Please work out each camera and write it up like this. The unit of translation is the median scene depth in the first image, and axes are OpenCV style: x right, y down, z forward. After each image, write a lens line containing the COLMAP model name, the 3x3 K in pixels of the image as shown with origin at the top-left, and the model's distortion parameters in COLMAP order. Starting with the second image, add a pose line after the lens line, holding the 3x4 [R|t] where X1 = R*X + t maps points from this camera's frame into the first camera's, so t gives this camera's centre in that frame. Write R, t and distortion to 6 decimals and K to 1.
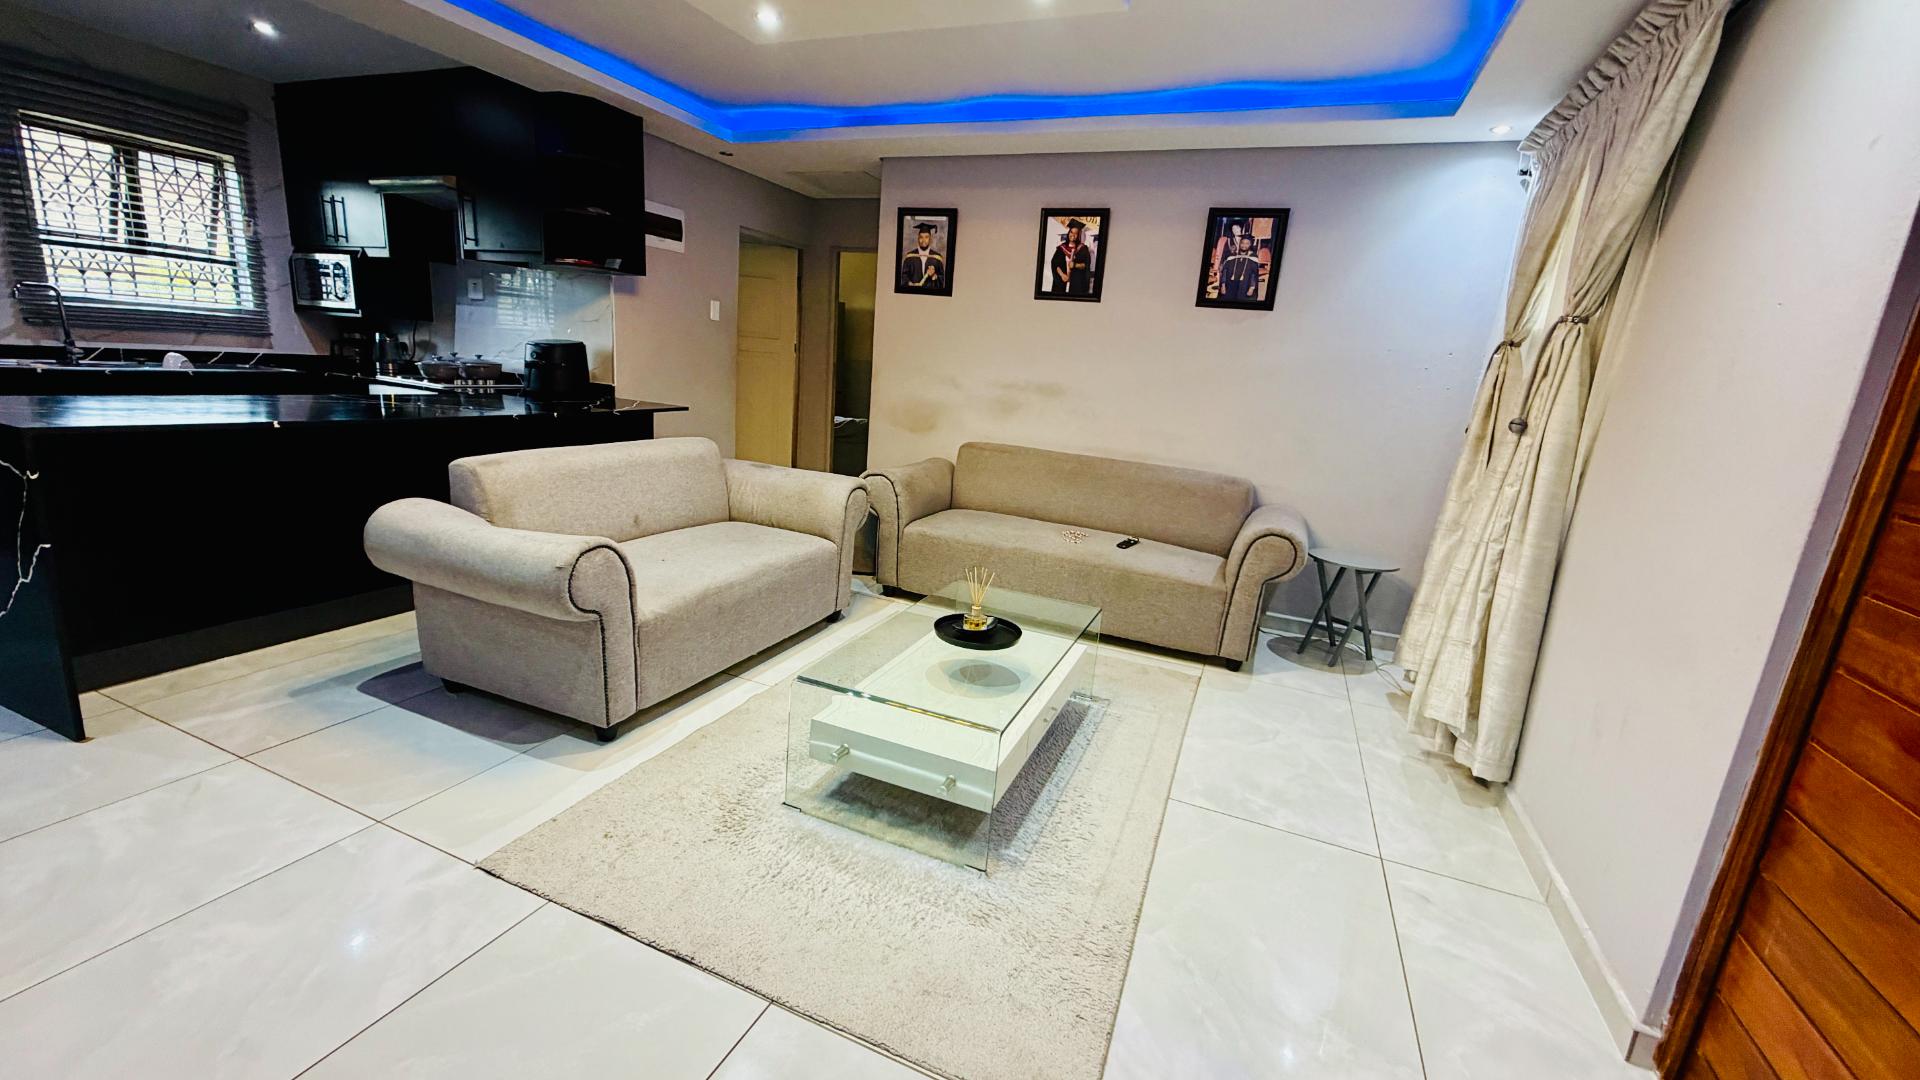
lens RADIAL K [[764.7, 0, 955.6], [0, 764.7, 540.8], [0, 0, 1]] dist [0.000130, 0.000170]
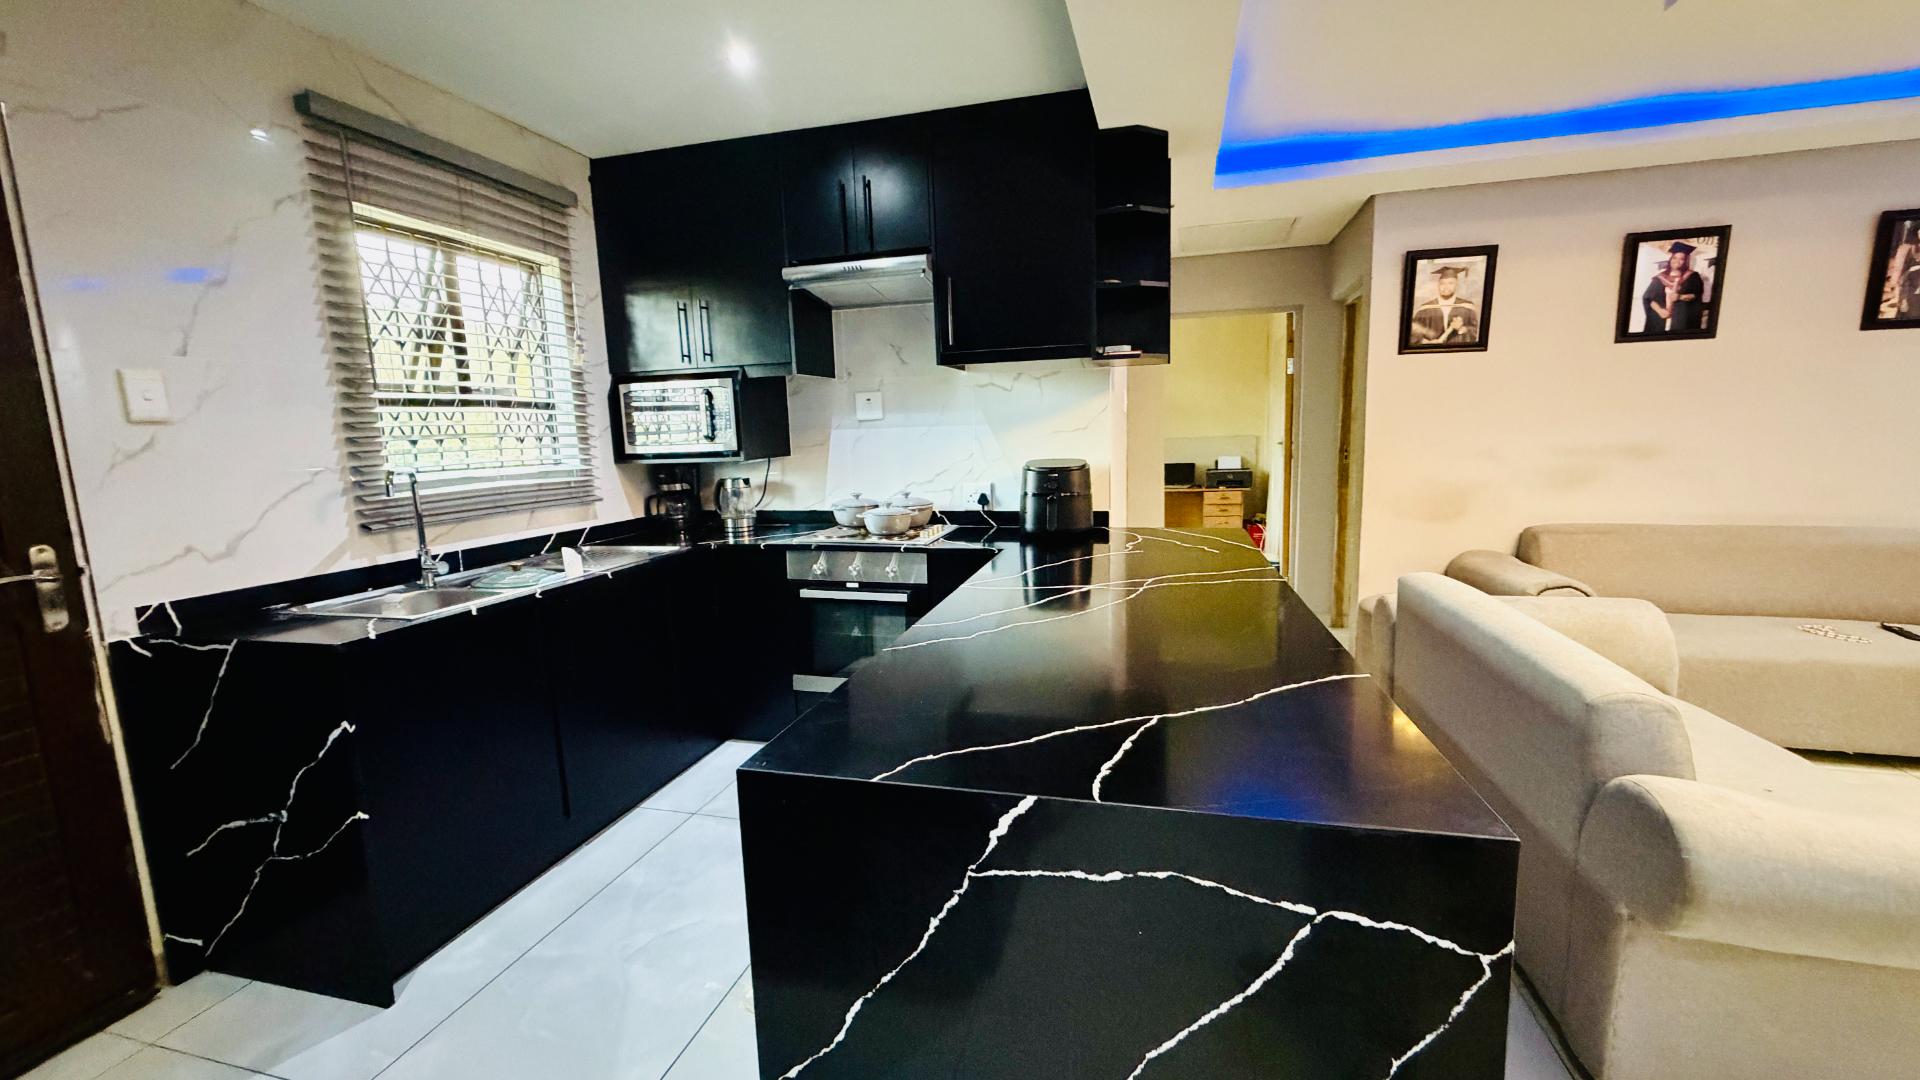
lens RADIAL K [[764.7, 0, 957.0], [0, 764.7, 540.9], [0, 0, 1]] dist [0.000130, 0.000170]
pose [[0.984712, -0.127689, 0.118481, -0.727415], [0.137347, 0.987505, -0.077260, -0.146000], [-0.107135, 0.092352, 0.989946, 0.298550]]
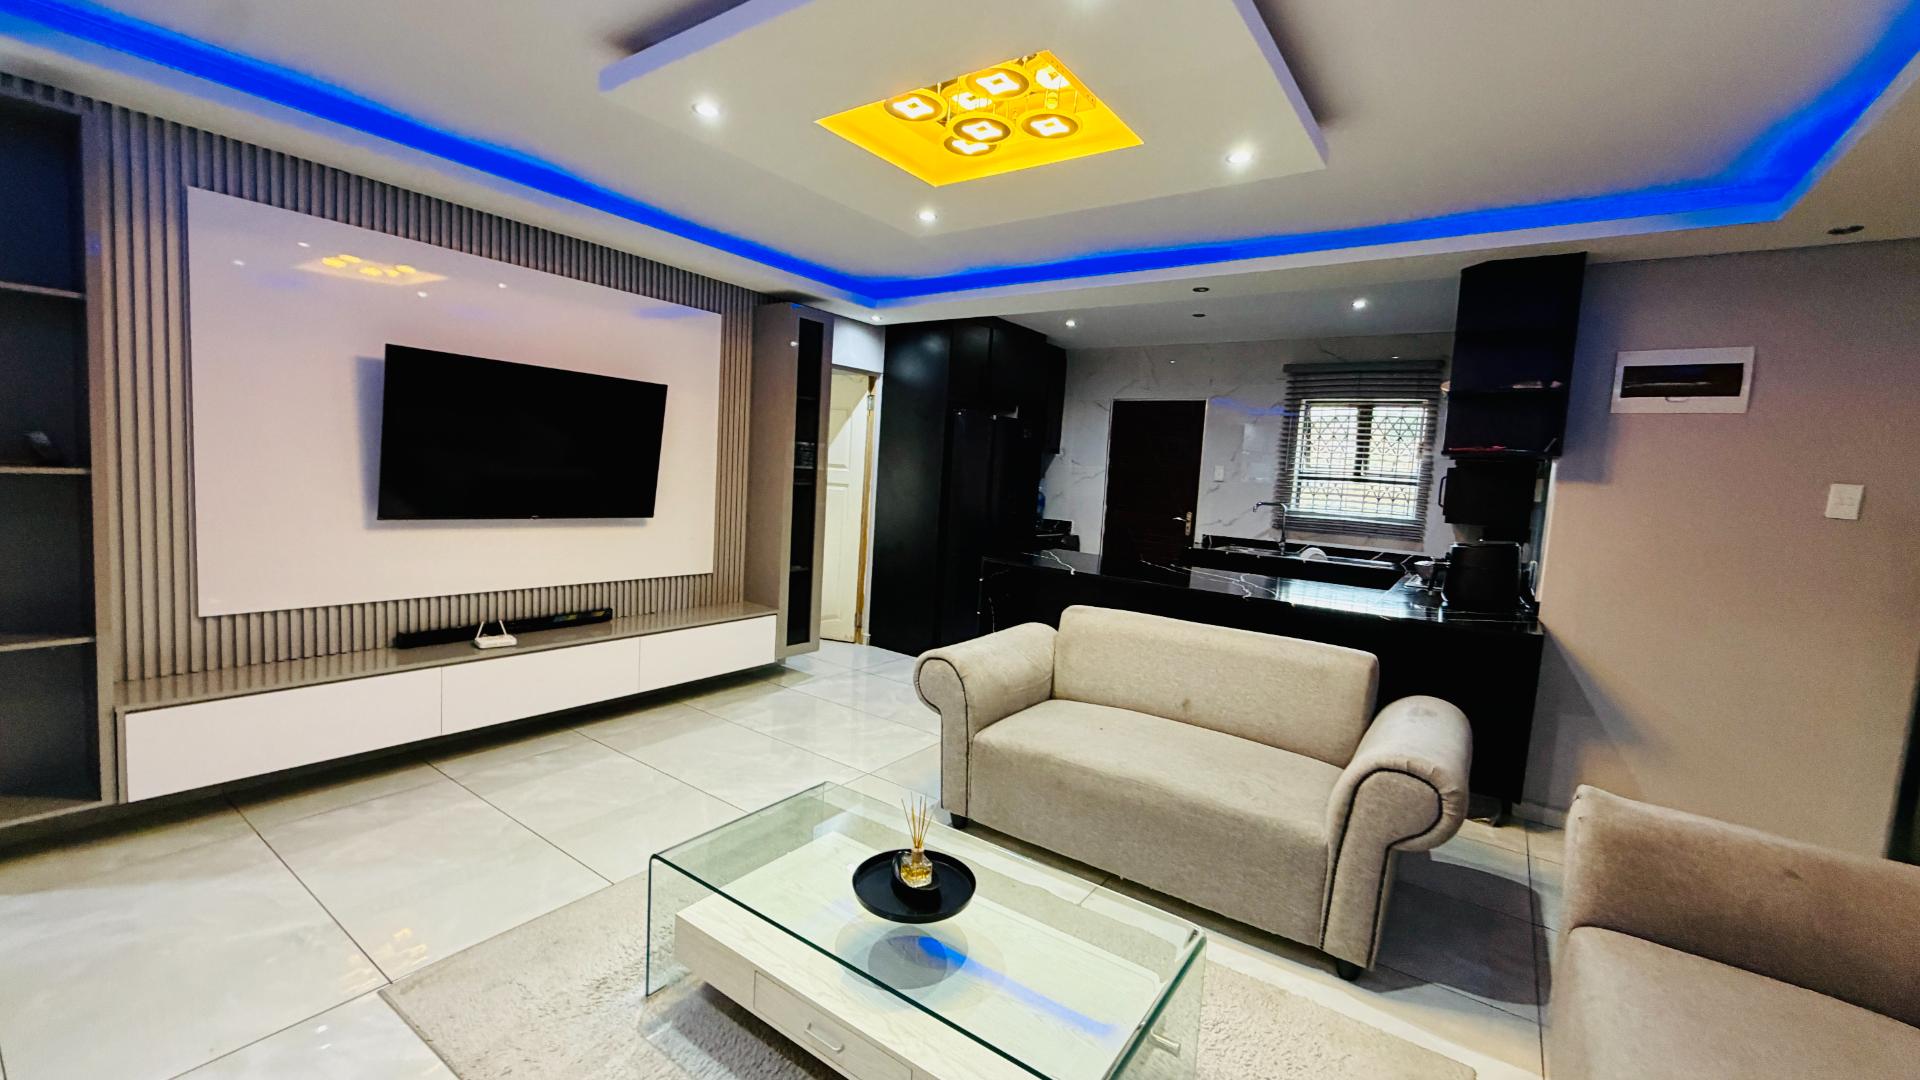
lens RADIAL K [[764.7, 0, 952.4], [0, 764.7, 542.6], [0, 0, 1]] dist [0.000130, 0.000170]
pose [[-0.210493, 0.000132, -0.977595, 0.416155], [-0.299343, 0.951957, 0.064582, -0.139192], [0.930638, 0.306230, -0.200341, 0.619865]]
